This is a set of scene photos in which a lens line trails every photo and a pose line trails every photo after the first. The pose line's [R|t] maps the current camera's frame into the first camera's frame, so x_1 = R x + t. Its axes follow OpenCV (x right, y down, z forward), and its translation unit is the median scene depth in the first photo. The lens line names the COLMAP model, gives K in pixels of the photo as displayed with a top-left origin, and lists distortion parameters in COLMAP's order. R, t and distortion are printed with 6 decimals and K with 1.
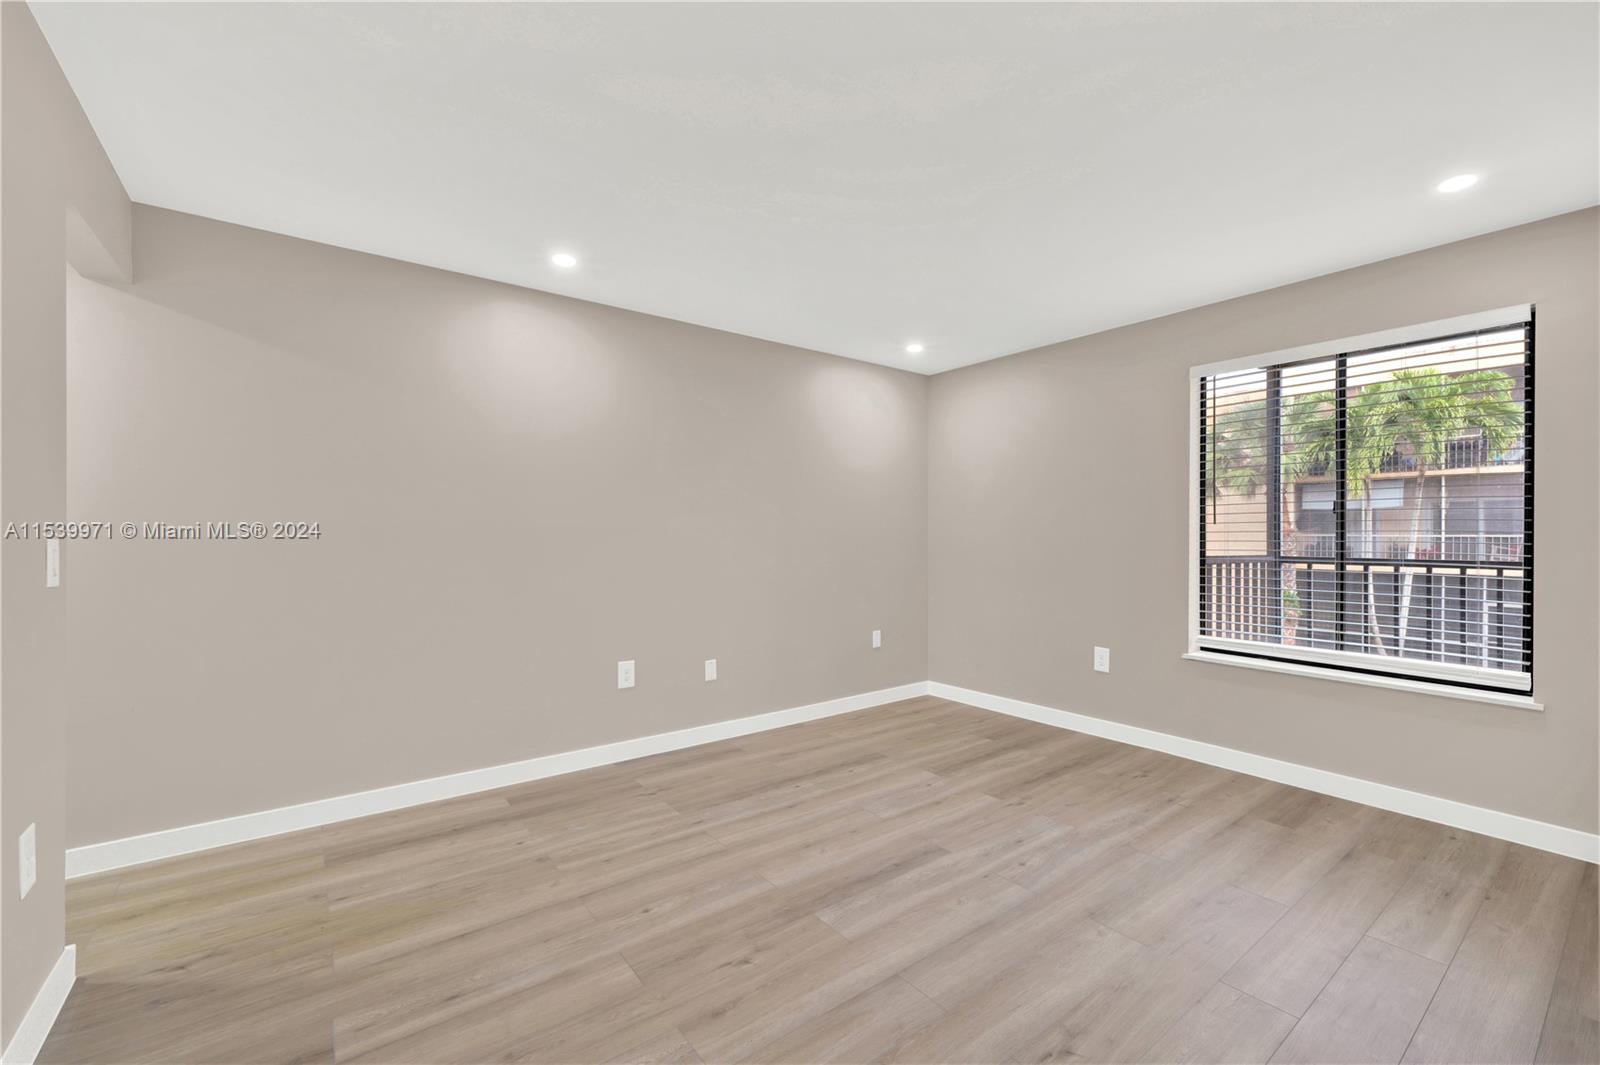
lens RADIAL K [[637.7, 0, 806.2], [0, 637.7, 539.3], [0, 0, 1]] dist [0.001500, 0.000078]
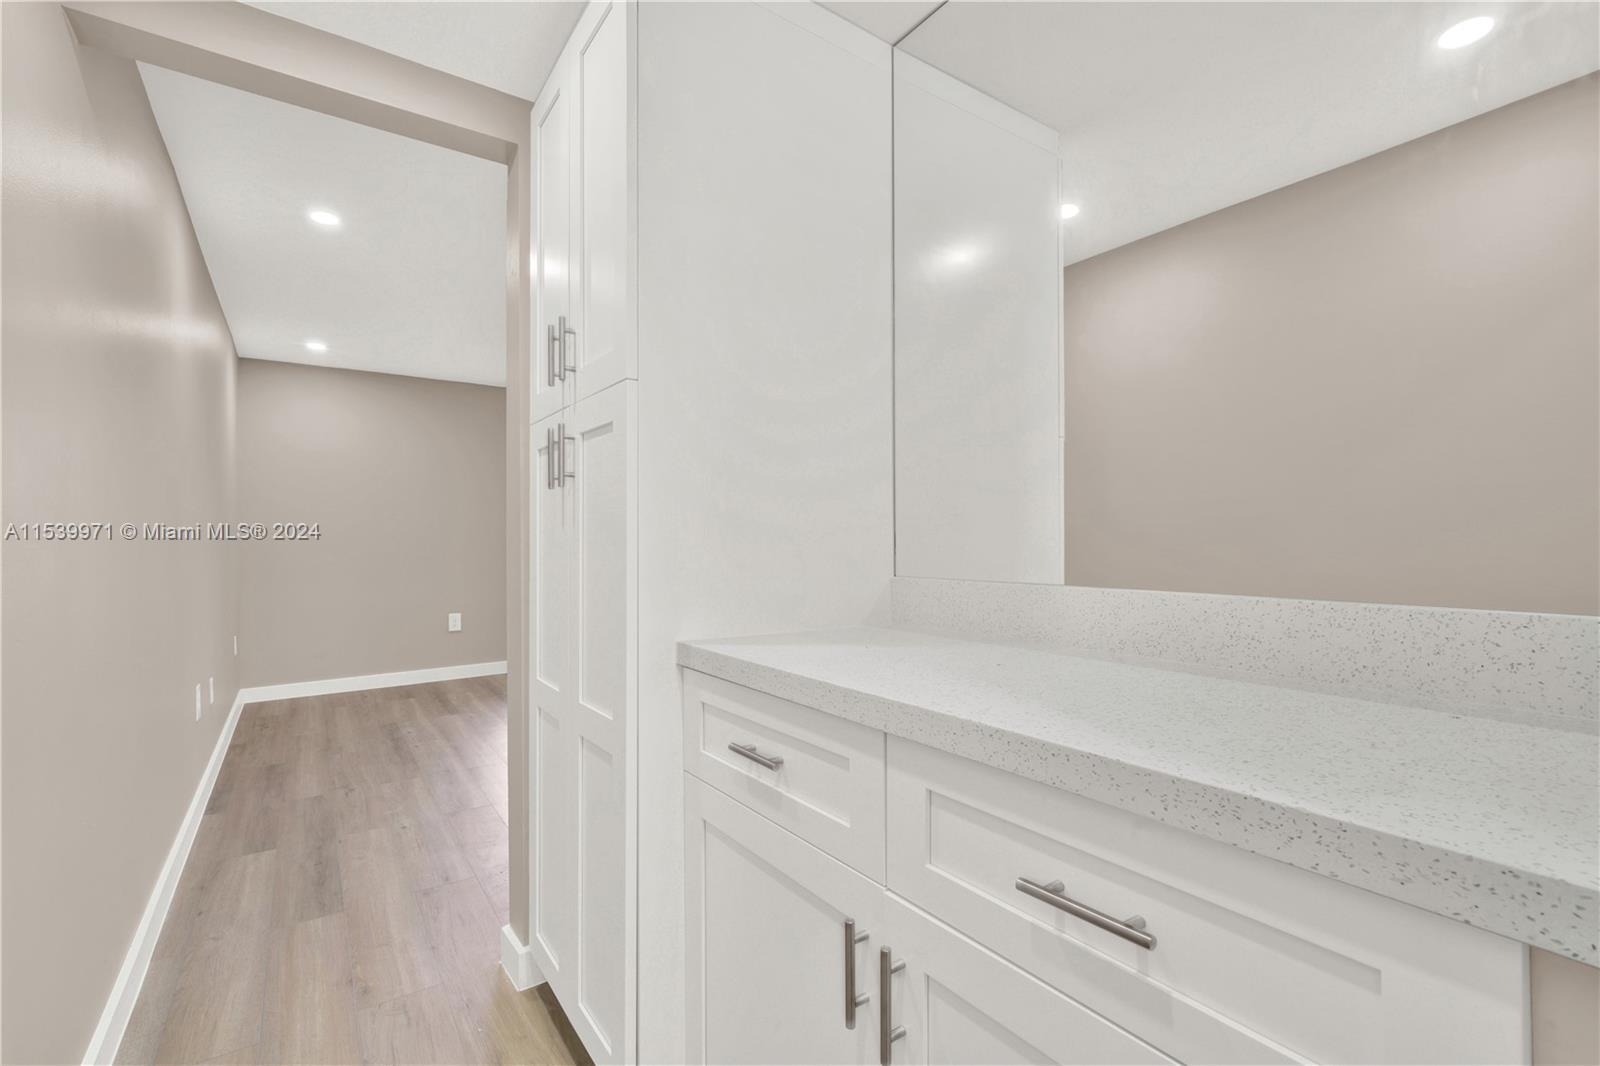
lens RADIAL K [[702.7, 0, 804.7], [0, 702.7, 535.3], [0, 0, 1]] dist [-0.000160, 0.001394]
pose [[0.005285, 0.012889, 0.999903, -1.482451], [0.000541, 0.999917, -0.012892, 0.032141], [-0.999986, 0.000609, 0.005277, 0.351007]]
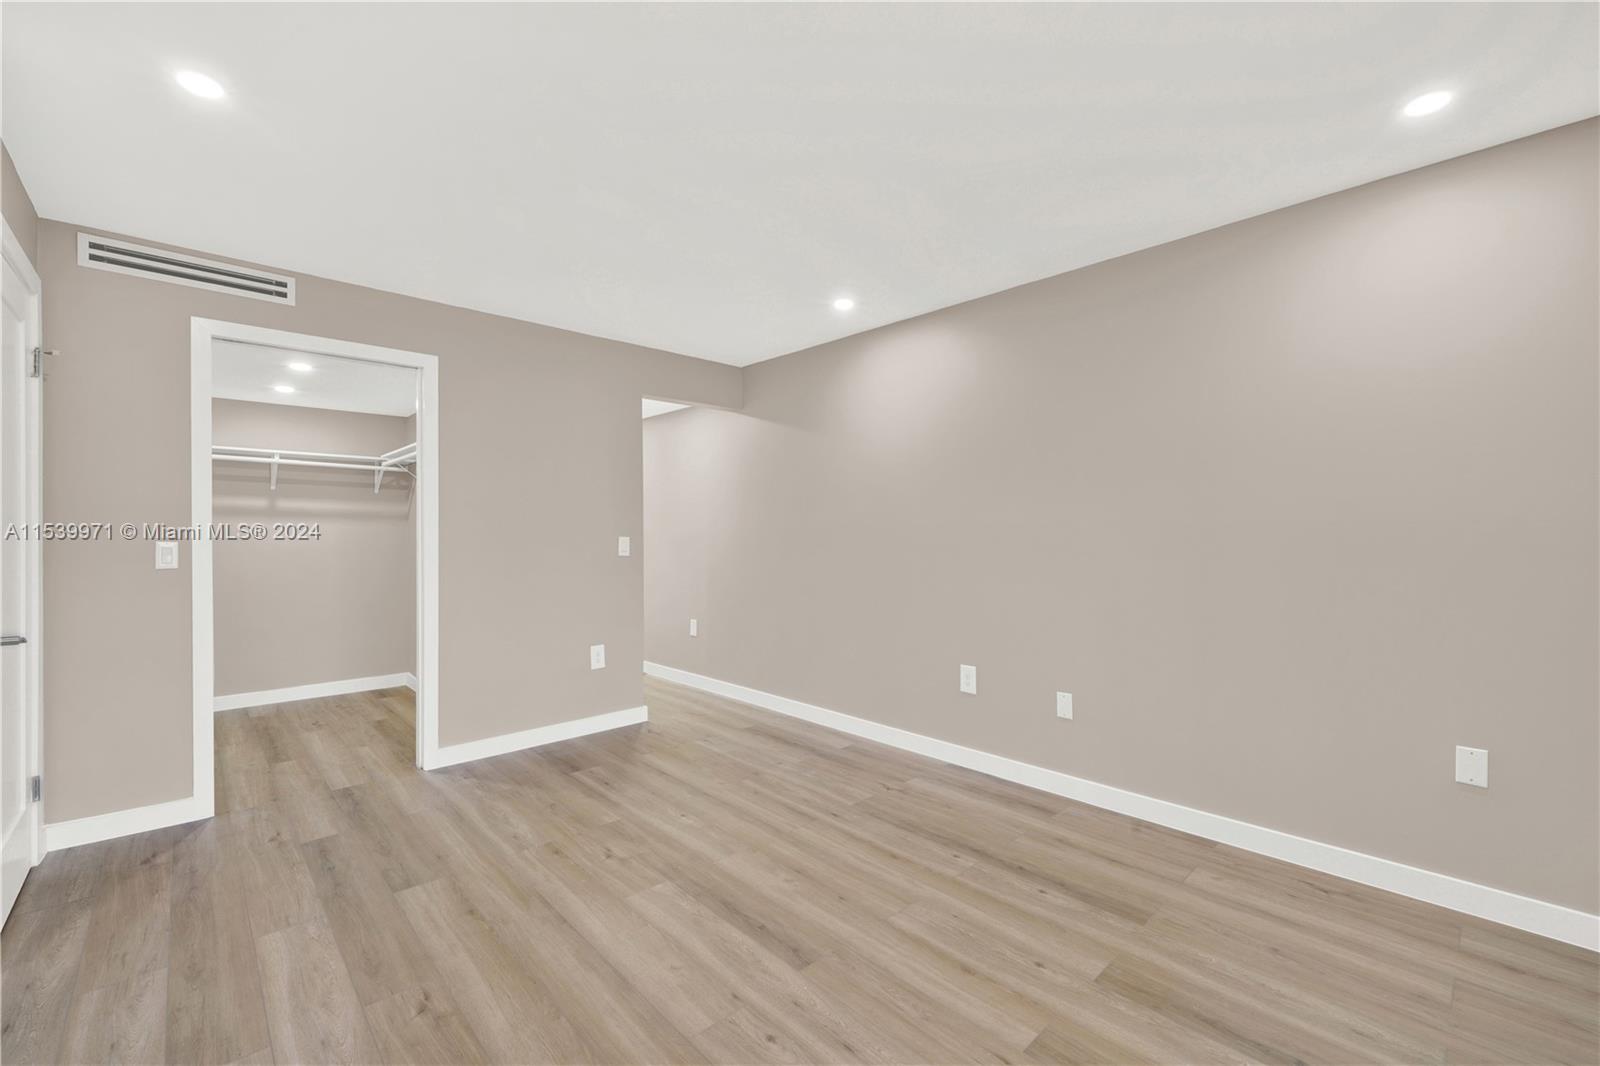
lens RADIAL K [[673.5, 0, 790.0], [0, 673.5, 543.2], [0, 0, 1]] dist [-0.000892, -0.000112]
pose [[0.105678, 0.013382, -0.994310, 0.884139], [-0.005744, 0.999901, 0.012847, 0.005719], [0.994384, 0.004354, 0.105744, 0.834451]]
